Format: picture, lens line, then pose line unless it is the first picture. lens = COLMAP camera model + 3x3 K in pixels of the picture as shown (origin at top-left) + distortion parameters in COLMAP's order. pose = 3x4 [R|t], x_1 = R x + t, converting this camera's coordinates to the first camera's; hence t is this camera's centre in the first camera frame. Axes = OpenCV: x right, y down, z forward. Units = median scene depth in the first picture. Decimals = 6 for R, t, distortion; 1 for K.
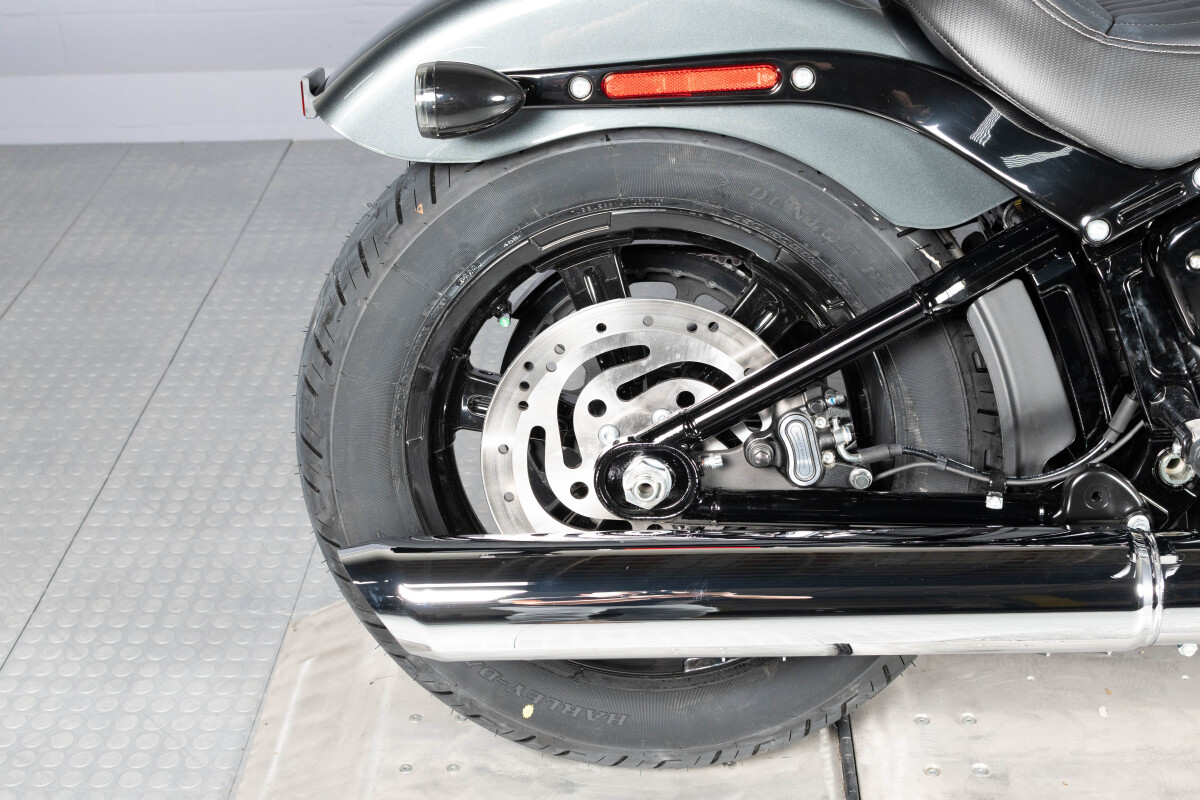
lens RADIAL K [[1911.1, 0, 598.0], [0, 1911.1, 411.3], [0, 0, 1]] dist [0.002319, 0.000000]
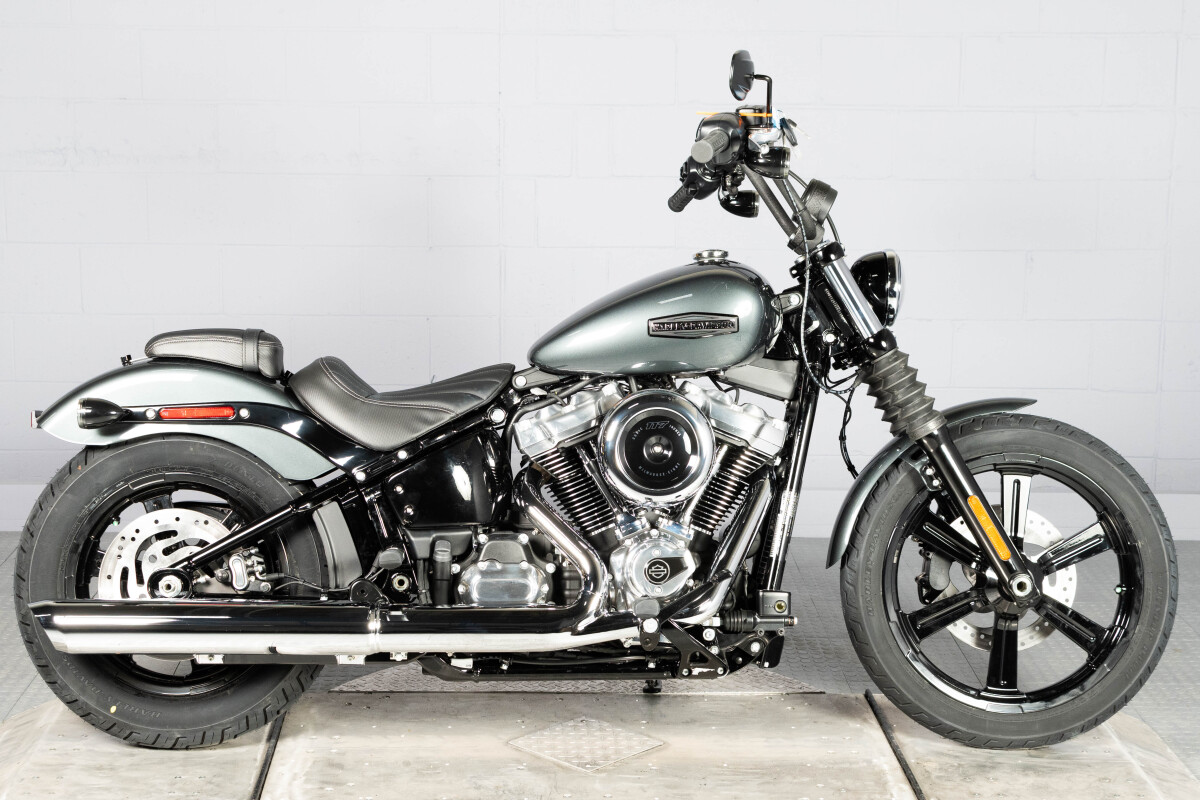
lens RADIAL K [[2160.4, 0, 604.1], [0, 2160.4, 394.6], [0, 0, 1]] dist [-0.008698, 0.000000]
pose [[0.994612, 0.042802, 0.094423, 0.285774], [-0.011867, 0.951812, -0.306452, 0.600328], [-0.102990, 0.303681, 0.947191, -1.546195]]
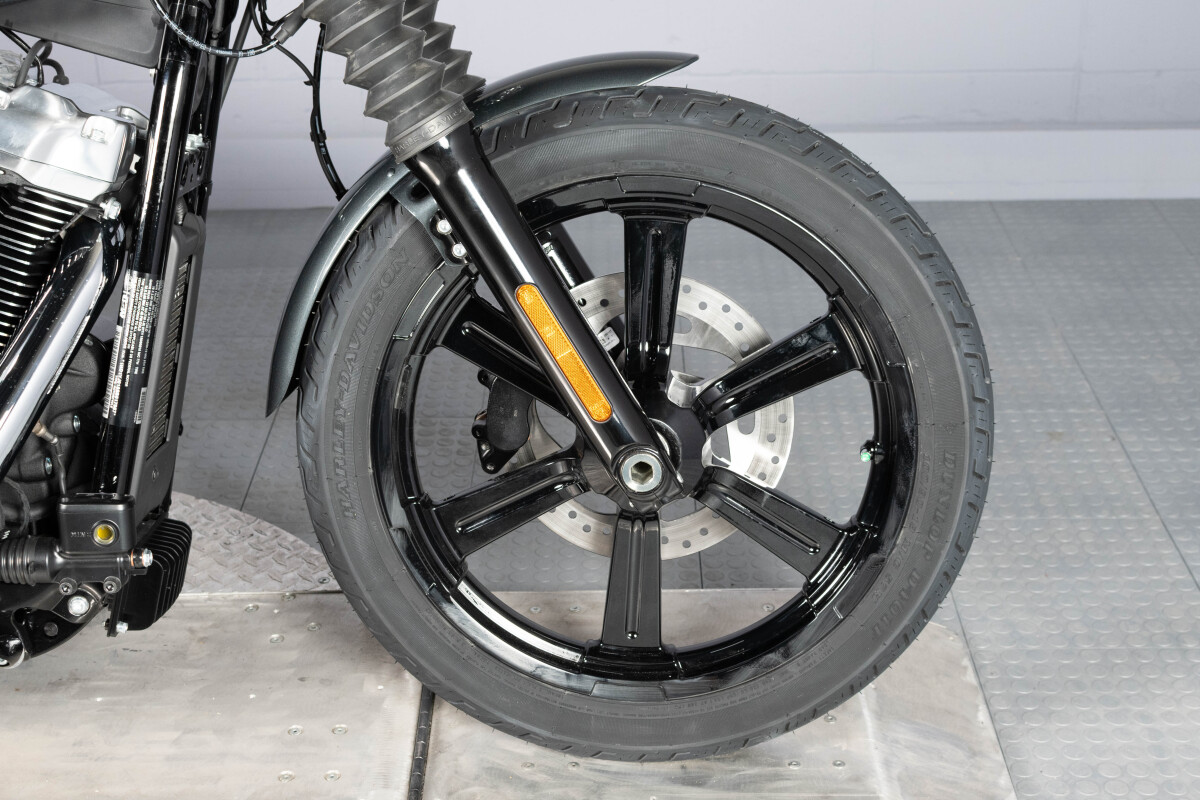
lens RADIAL K [[1911.1, 0, 614.9], [0, 1911.1, 457.9], [0, 0, 1]] dist [0.002319, 0.000000]
pose [[0.997862, 0.006442, 0.065031, 0.961356], [-0.003996, 0.999282, -0.037682, 0.045812], [-0.065227, 0.037341, 0.997172, -0.127443]]
